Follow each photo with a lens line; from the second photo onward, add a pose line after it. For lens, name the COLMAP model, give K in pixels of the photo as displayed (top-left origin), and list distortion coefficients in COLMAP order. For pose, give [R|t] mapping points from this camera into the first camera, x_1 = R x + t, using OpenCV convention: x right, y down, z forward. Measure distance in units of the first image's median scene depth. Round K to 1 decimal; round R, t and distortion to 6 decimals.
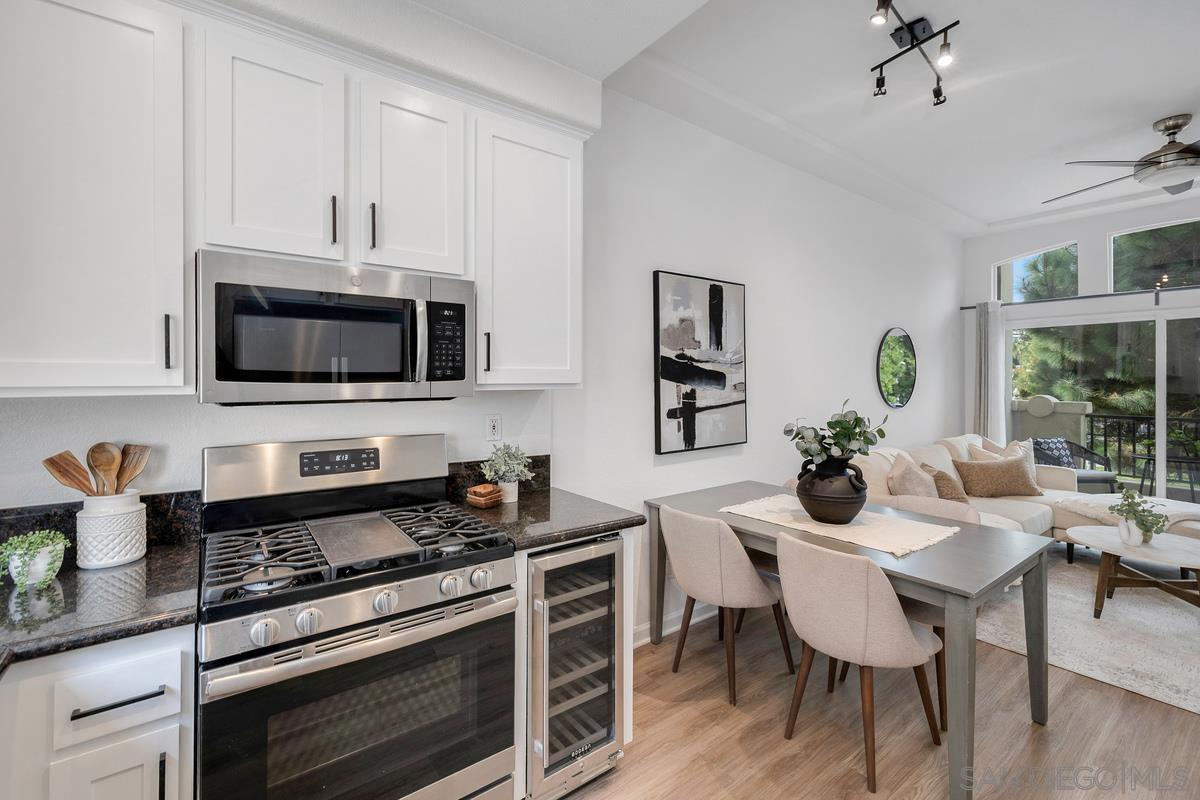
lens RADIAL K [[524.6, 0, 600.9], [0, 524.6, 378.8], [0, 0, 1]] dist [0.002067, 0.000618]
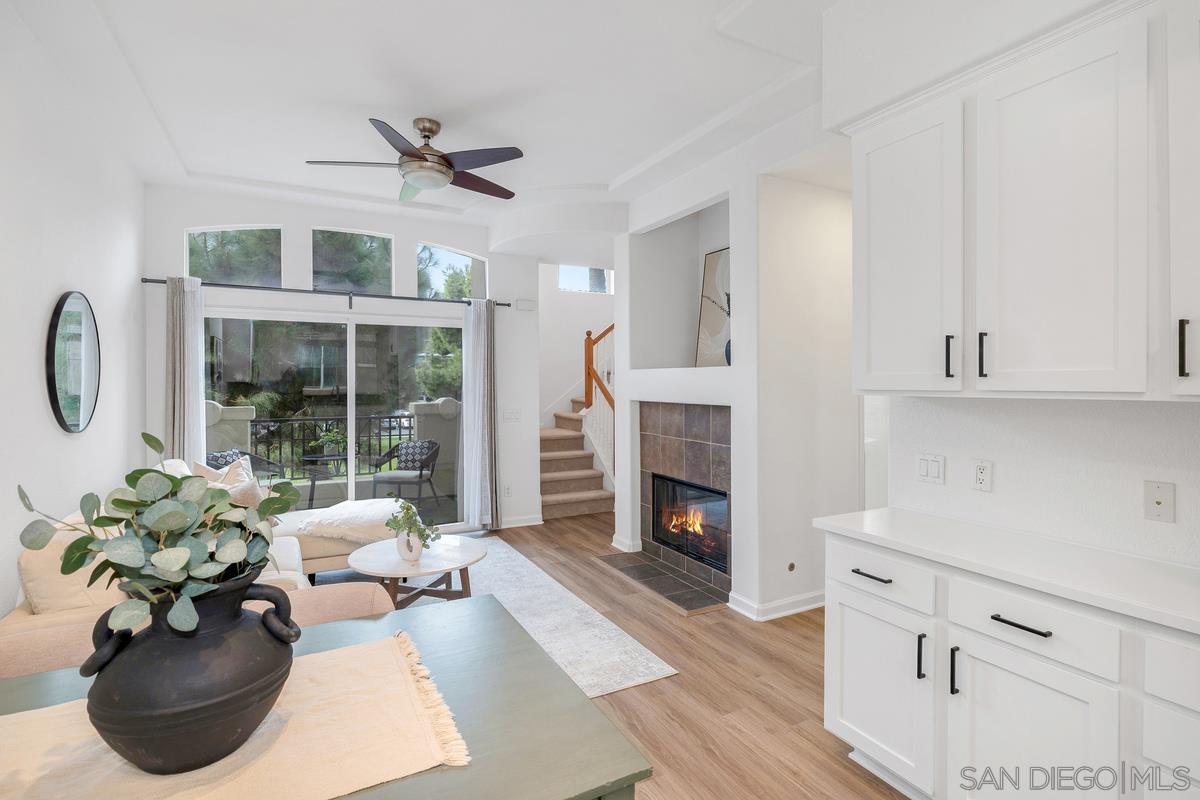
lens RADIAL K [[578.8, 0, 600.4], [0, 578.8, 384.3], [0, 0, 1]] dist [-0.000002, -0.000124]
pose [[0.161543, -0.005348, 0.986851, 0.050439], [0.000164, 0.999985, 0.005393, -0.000623], [-0.986866, -0.000709, 0.161542, 0.502536]]
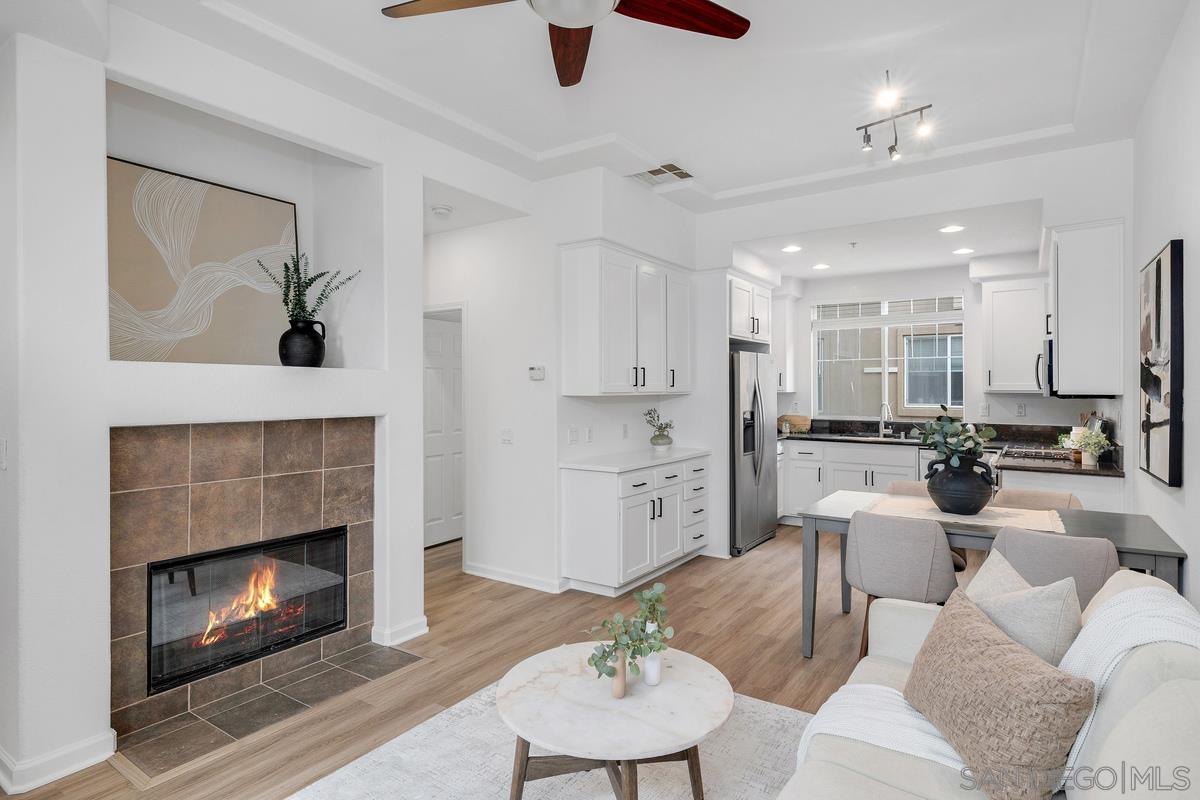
lens RADIAL K [[626.0, 0, 600.2], [0, 626.0, 384.3], [0, 0, 1]] dist [-0.003957, -0.000495]
pose [[-0.949198, -0.002652, -0.314668, 1.271326], [0.000179, 0.999960, -0.008967, 0.004403], [0.314679, -0.008568, -0.949159, 1.622652]]
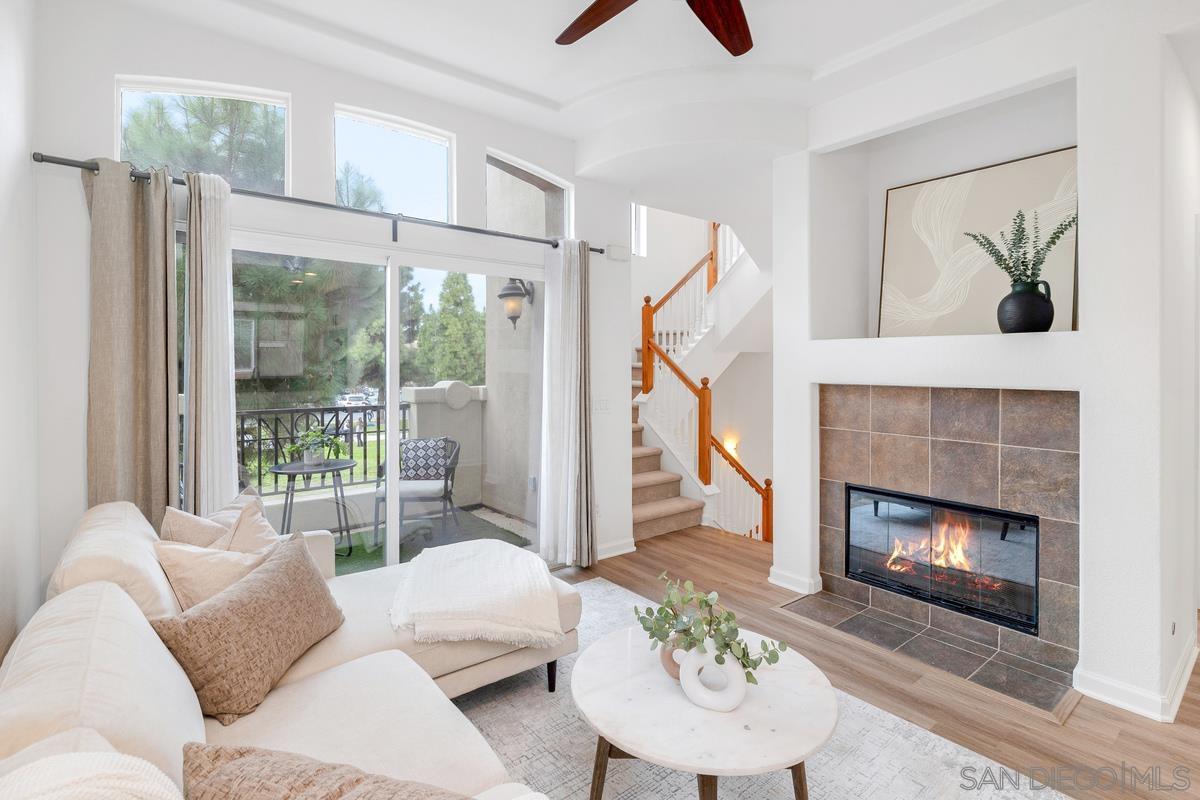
lens RADIAL K [[570.9, 0, 600.5], [0, 570.9, 367.7], [0, 0, 1]] dist [-0.002559, -0.000347]
pose [[-0.023602, -0.006433, 0.999701, 0.507710], [-0.002280, 0.999977, 0.006381, 0.015051], [-0.999719, -0.002128, -0.023617, 1.112450]]
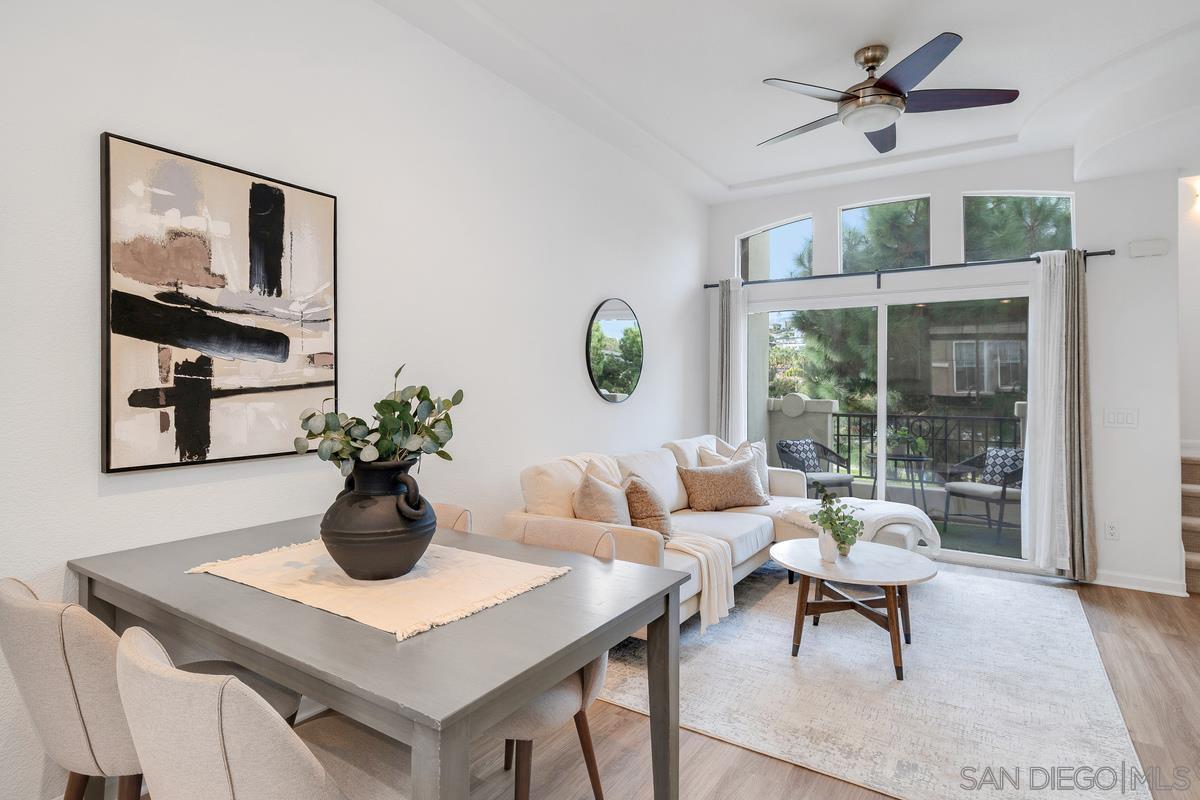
lens RADIAL K [[626.0, 0, 600.2], [0, 626.0, 384.3], [0, 0, 1]] dist [-0.003957, -0.000495]
pose [[0.941345, 0.006909, 0.337375, 0.346247], [-0.005957, 0.999975, -0.003856, 0.048607], [-0.337393, 0.001620, 0.941362, 0.208164]]
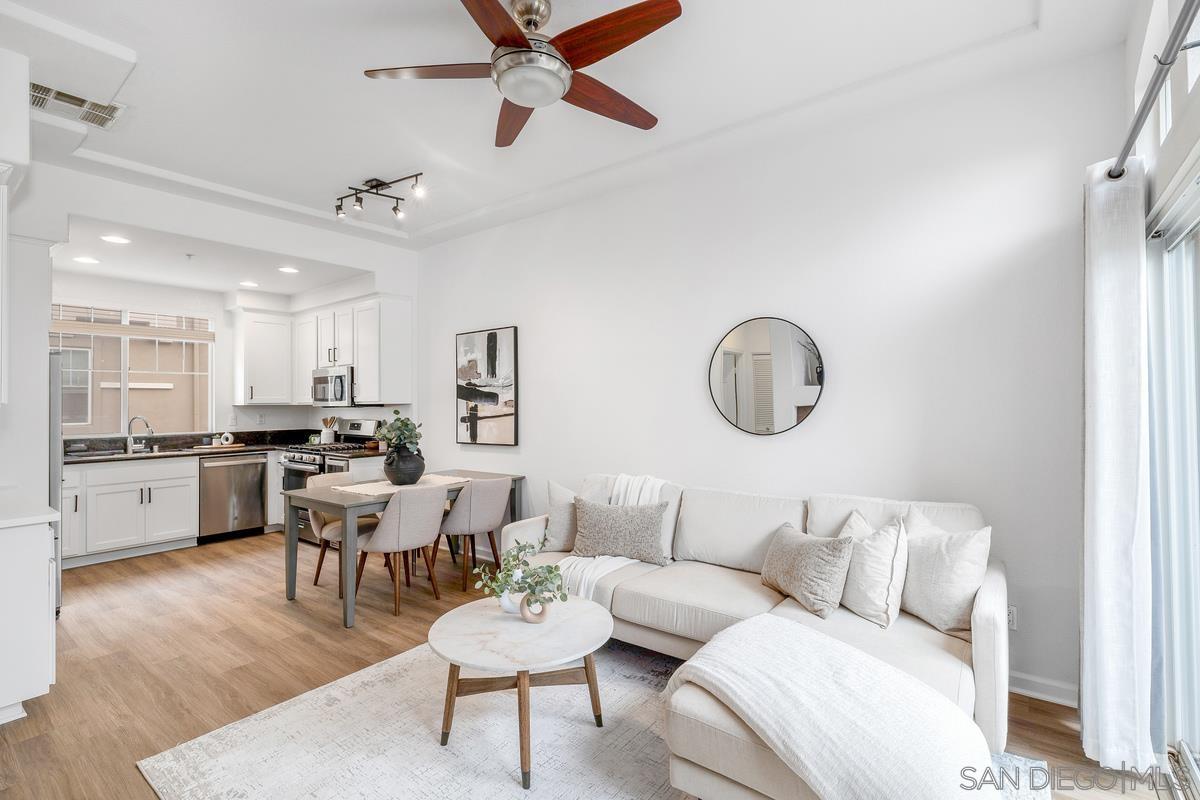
lens RADIAL K [[547.1, 0, 600.0], [0, 547.1, 400.0], [0, 0, 1]] dist [0.002228, 0.000357]
pose [[0.261400, -0.006566, -0.965208, 1.795272], [0.010887, 0.999933, -0.003853, 0.015631], [0.965169, -0.009501, 0.261454, 0.914617]]
